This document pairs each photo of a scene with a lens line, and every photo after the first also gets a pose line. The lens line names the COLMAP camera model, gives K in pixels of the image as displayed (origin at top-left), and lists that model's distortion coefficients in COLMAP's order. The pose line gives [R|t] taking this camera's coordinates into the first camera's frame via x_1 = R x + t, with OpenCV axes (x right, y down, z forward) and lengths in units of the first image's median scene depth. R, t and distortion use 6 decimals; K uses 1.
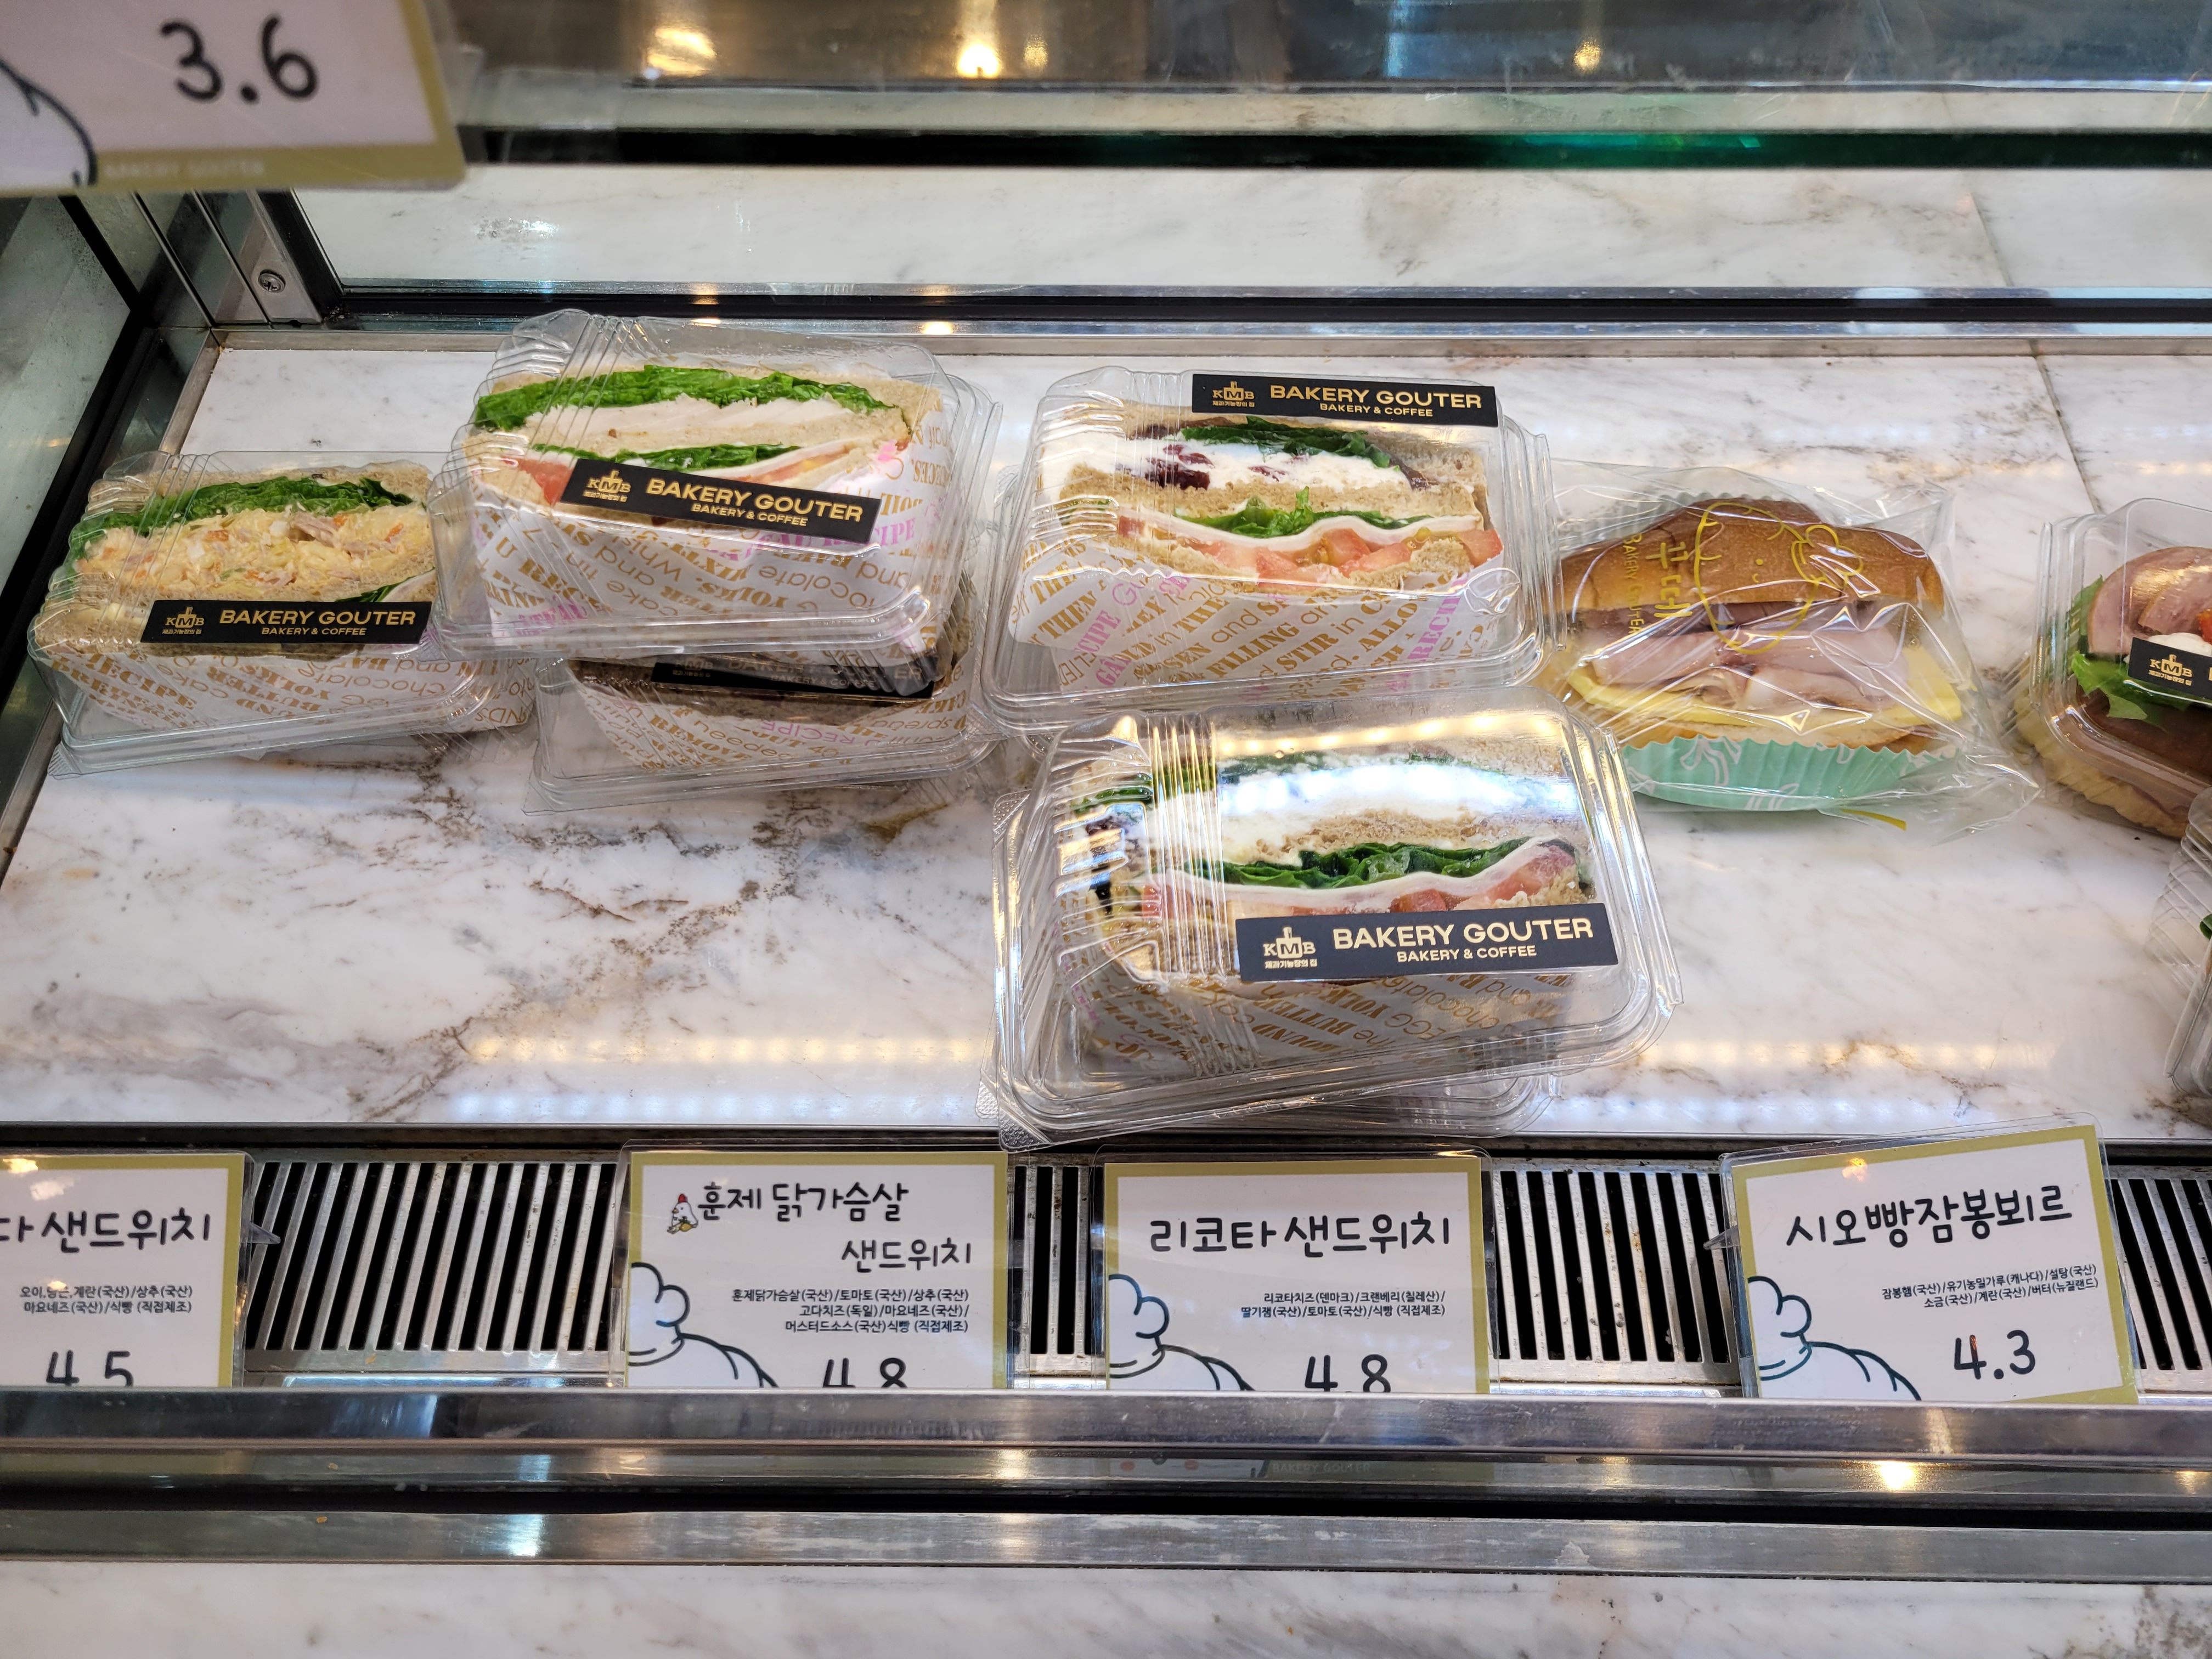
lens RADIAL K [[1663.9, 0, 1104.8], [0, 1663.9, 830.1], [0, 0, 1]] dist [0.027107, -0.017951]
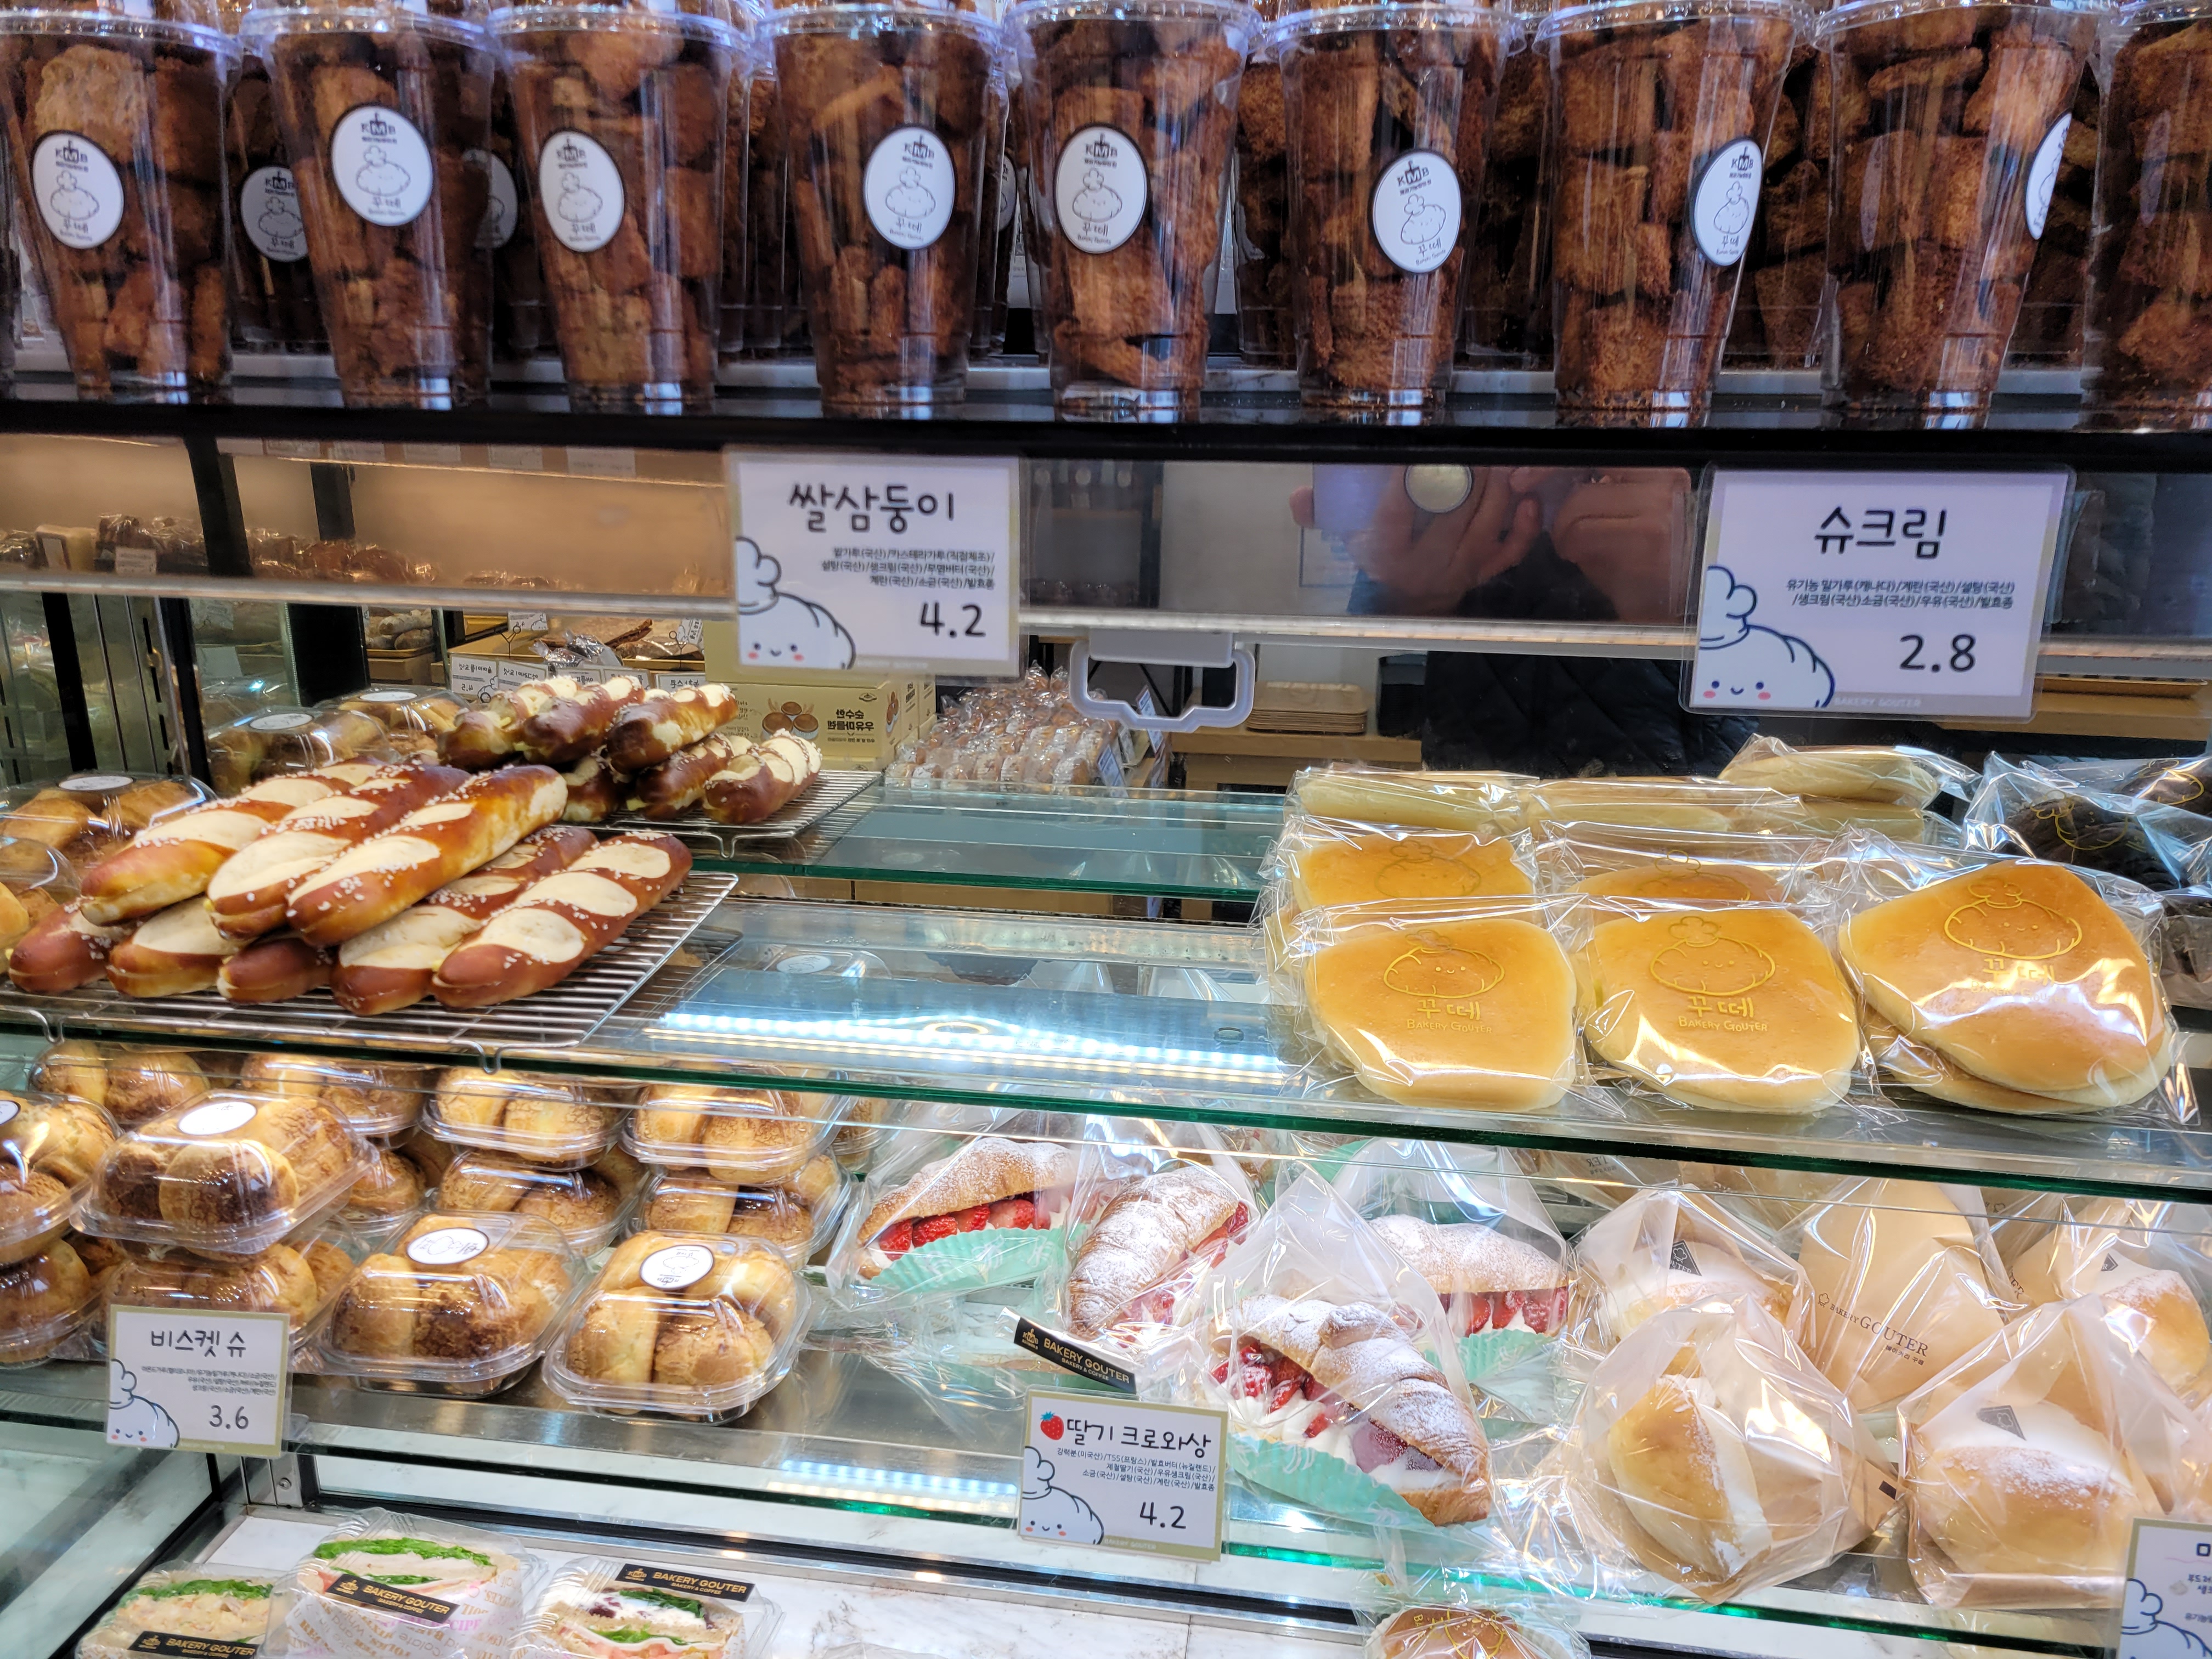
lens RADIAL K [[1663.9, 0, 1104.1], [0, 1663.9, 830.6], [0, 0, 1]] dist [0.027107, -0.017951]
pose [[0.990694, 0.050571, -0.126361, 0.914646], [-0.121965, 0.741917, -0.659306, 0.391600], [0.060407, 0.668582, 0.741181, -1.257008]]
